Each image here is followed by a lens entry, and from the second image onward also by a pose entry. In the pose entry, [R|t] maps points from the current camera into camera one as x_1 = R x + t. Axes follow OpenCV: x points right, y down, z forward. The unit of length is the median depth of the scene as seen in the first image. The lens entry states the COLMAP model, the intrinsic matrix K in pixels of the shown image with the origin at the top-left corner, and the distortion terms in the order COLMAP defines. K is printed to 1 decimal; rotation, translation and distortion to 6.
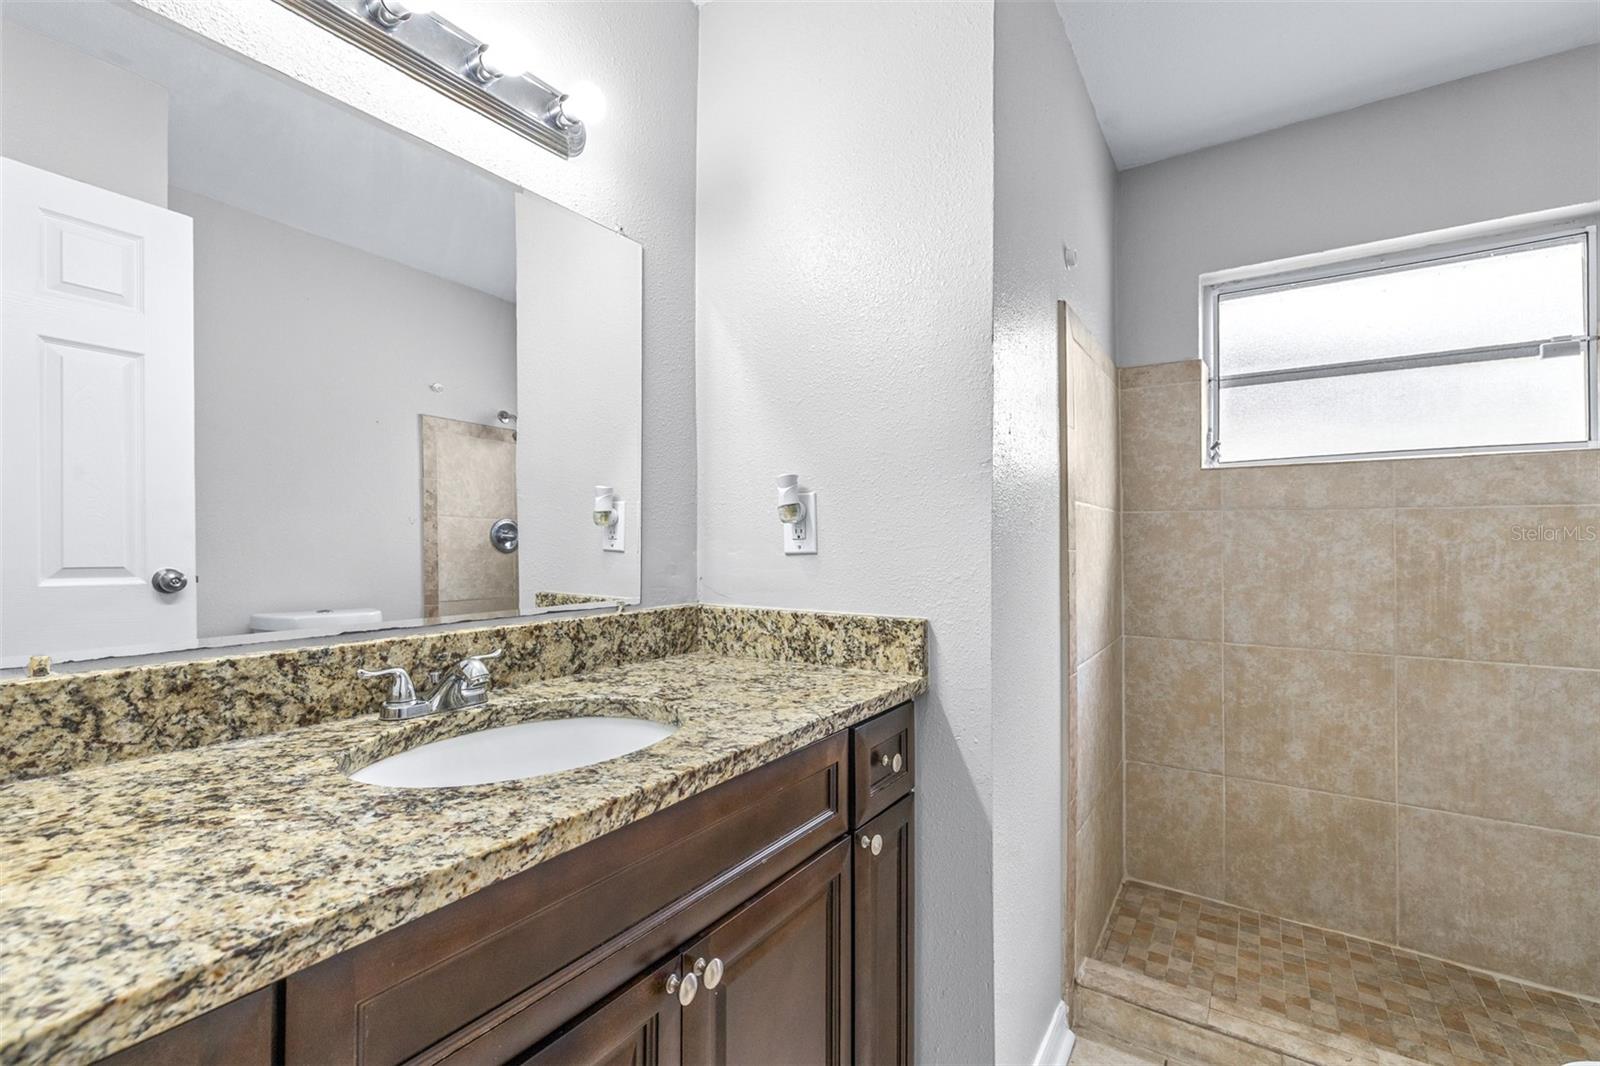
lens RADIAL K [[685.5, 0, 800.8], [0, 685.5, 525.8], [0, 0, 1]] dist [0.000387, -0.000374]
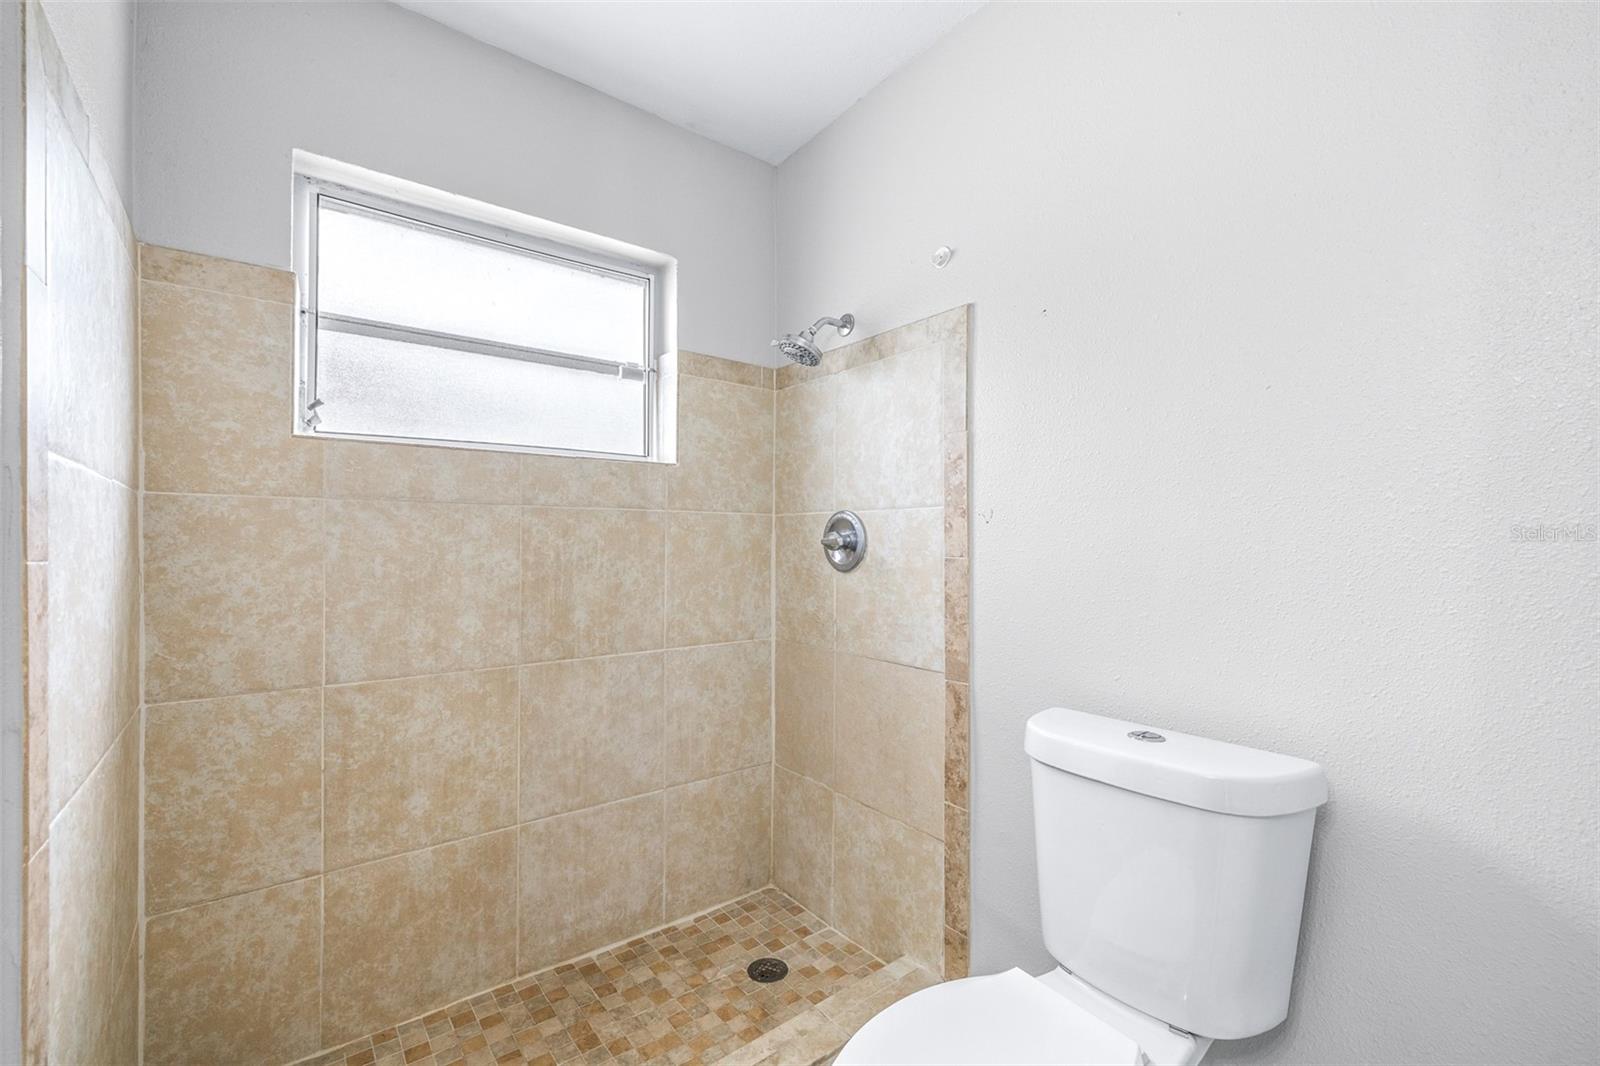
lens RADIAL K [[669.0, 0, 802.7], [0, 669.0, 540.2], [0, 0, 1]] dist [-0.000758, -0.000129]
pose [[0.305368, 0.001033, 0.952234, 0.116244], [-0.018707, 0.999813, 0.004914, 0.008486], [-0.952051, -0.019314, 0.305330, 0.337391]]
